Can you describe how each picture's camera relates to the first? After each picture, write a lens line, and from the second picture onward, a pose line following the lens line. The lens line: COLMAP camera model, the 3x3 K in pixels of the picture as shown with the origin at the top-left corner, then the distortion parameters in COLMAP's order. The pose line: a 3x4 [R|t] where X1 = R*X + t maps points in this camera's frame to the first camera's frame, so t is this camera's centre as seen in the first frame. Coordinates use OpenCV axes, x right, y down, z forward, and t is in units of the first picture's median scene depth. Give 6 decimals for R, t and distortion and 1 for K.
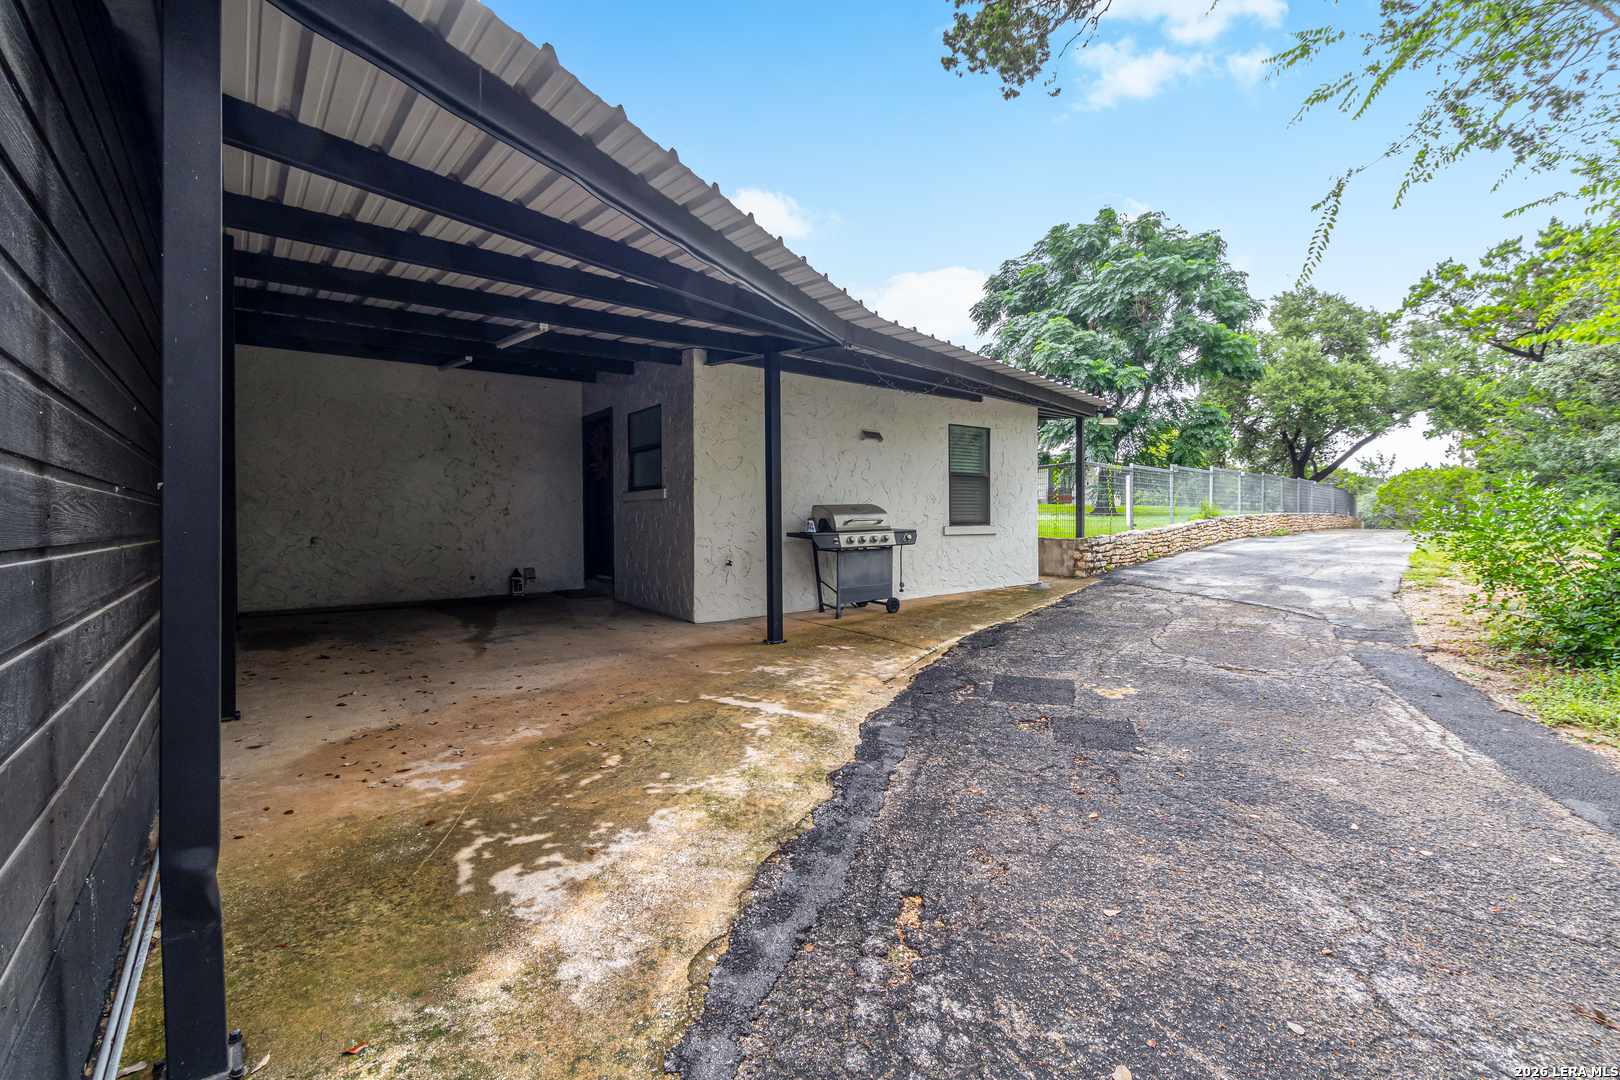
lens RADIAL K [[765.0, 0, 813.8], [0, 765.0, 520.7], [0, 0, 1]] dist [0.007394, 0.000136]
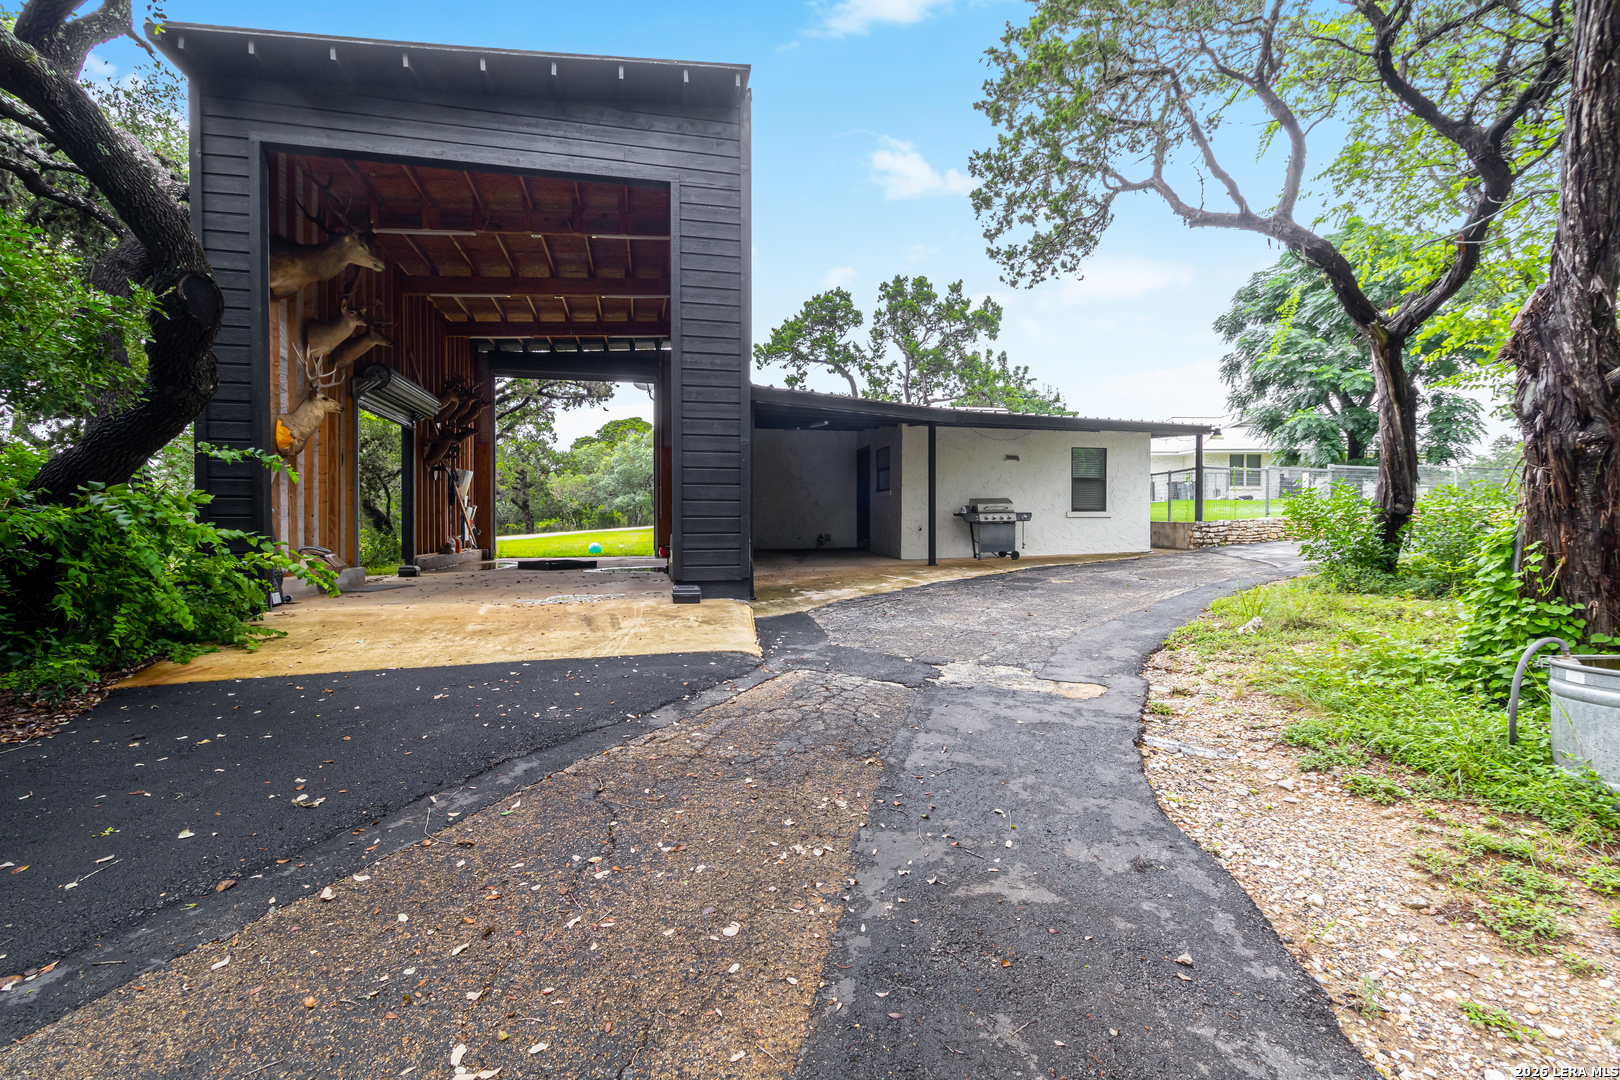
lens RADIAL K [[743.1, 0, 812.9], [0, 743.1, 529.1], [0, 0, 1]] dist [0.006712, 0.000291]
pose [[0.917940, 0.011804, -0.396543, 0.298307], [-0.005306, 0.999833, 0.017479, 0.019070], [0.396683, -0.013940, 0.917850, -0.637581]]
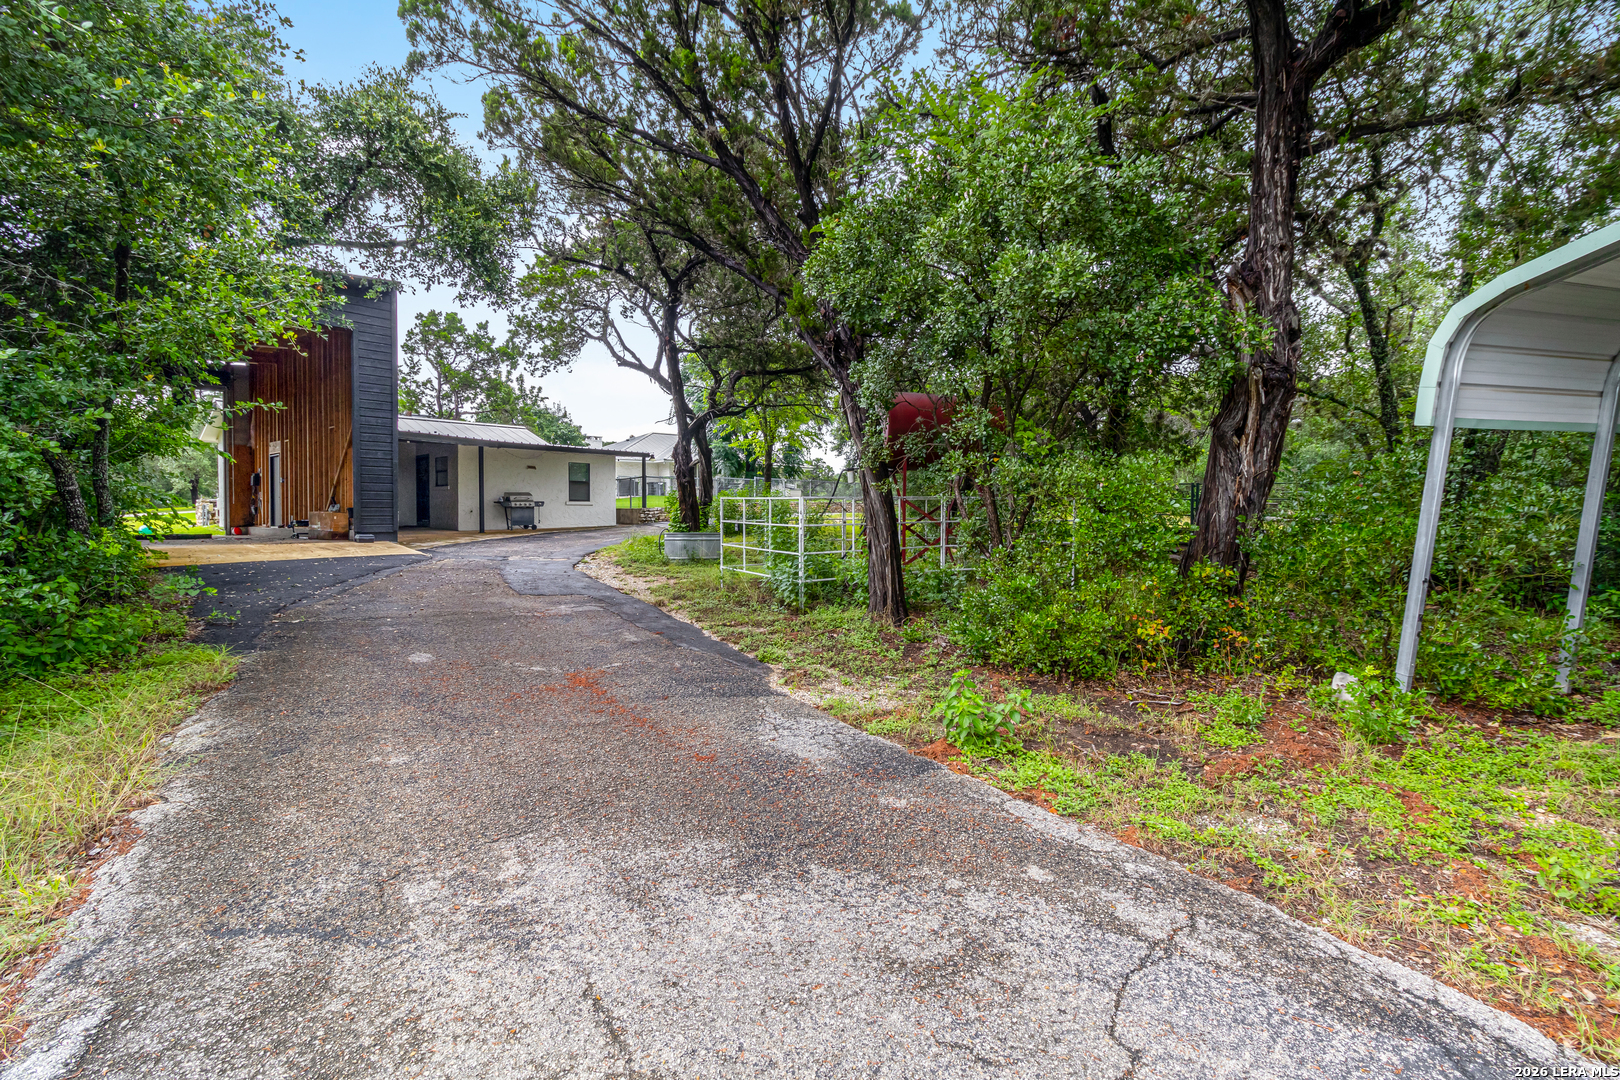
lens RADIAL K [[743.1, 0, 812.9], [0, 743.1, 529.1], [0, 0, 1]] dist [0.006712, 0.000291]
pose [[0.975729, 0.003243, 0.218958, 0.435808], [-0.008265, 0.999723, 0.022023, 0.039013], [-0.218826, -0.023298, 0.975486, -1.672349]]
